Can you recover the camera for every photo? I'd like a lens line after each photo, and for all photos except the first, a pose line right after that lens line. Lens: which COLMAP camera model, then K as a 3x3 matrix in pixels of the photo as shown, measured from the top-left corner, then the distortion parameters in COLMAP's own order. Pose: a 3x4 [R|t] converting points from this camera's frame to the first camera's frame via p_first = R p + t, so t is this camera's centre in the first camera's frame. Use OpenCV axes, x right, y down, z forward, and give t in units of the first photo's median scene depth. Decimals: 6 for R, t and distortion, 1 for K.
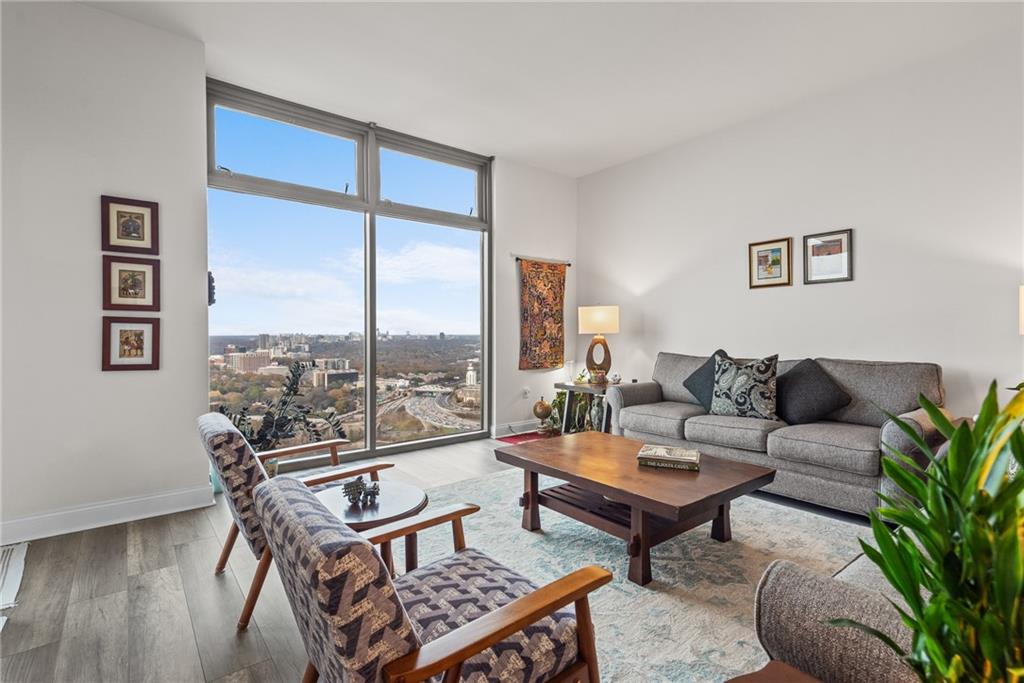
lens RADIAL K [[480.9, 0, 497.2], [0, 480.9, 342.4], [0, 0, 1]] dist [0.015831, -0.003837]
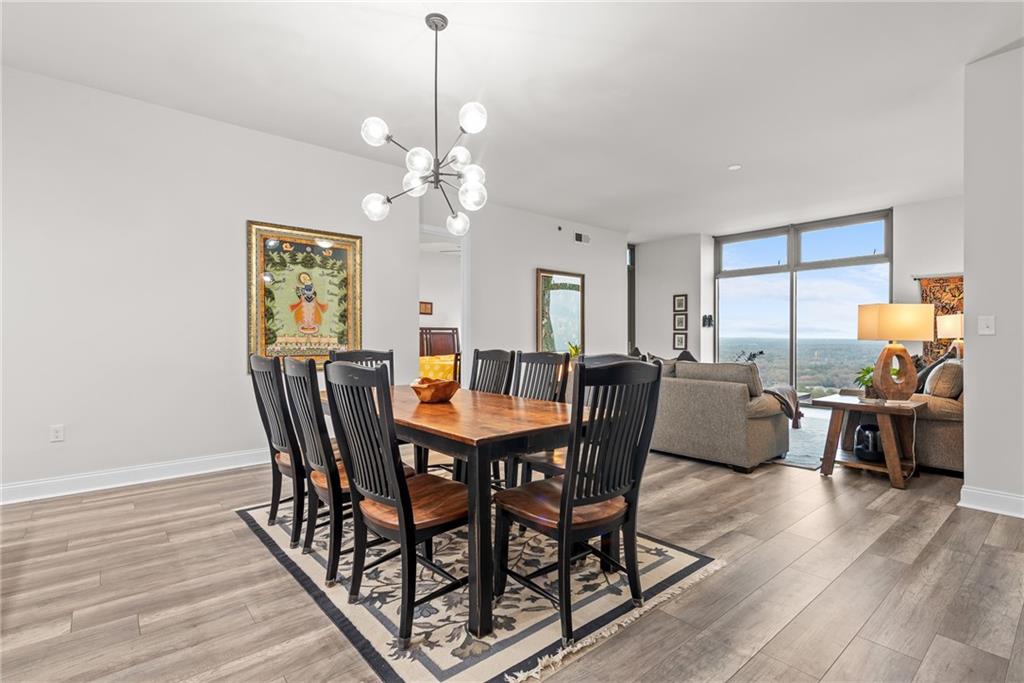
lens RADIAL K [[480.9, 0, 509.1], [0, 480.9, 336.5], [0, 0, 1]] dist [0.015831, -0.003837]
pose [[0.047162, -0.001027, -0.998887, 1.330410], [-0.015184, 0.999883, -0.001745, -0.003431], [0.998772, 0.015250, 0.047141, -0.137533]]
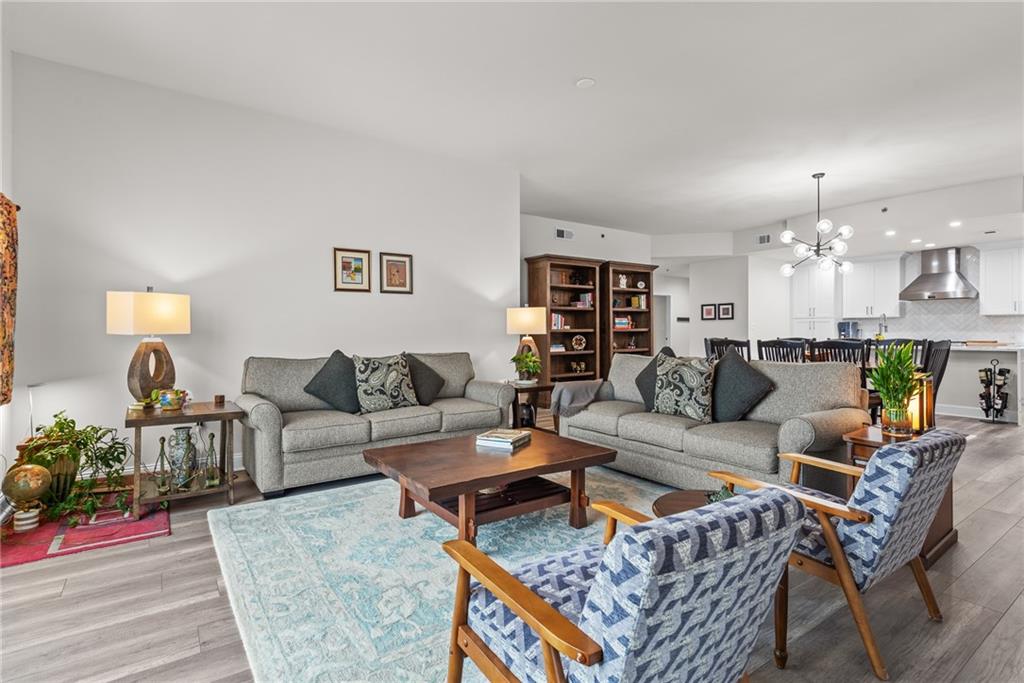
lens RADIAL K [[480.9, 0, 519.2], [0, 480.9, 342.1], [0, 0, 1]] dist [0.015831, -0.003837]
pose [[0.042597, -0.019498, 0.998902, -0.415920], [0.019391, 0.999637, 0.018685, -0.010289], [-0.998904, 0.018574, 0.042959, 0.462198]]
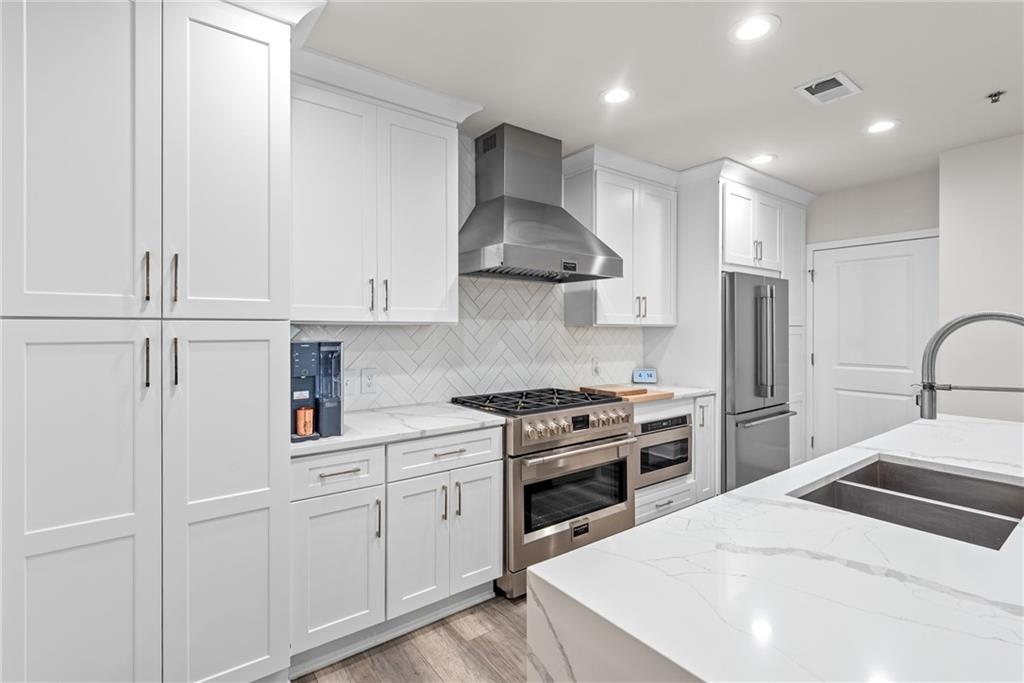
lens RADIAL K [[480.9, 0, 510.9], [0, 480.9, 329.0], [0, 0, 1]] dist [0.015831, -0.003837]
pose [[-0.999930, 0.001467, 0.011757, 1.375919], [0.001644, 0.999885, 0.015048, -0.044869], [-0.011733, 0.015066, -0.999818, -0.346553]]
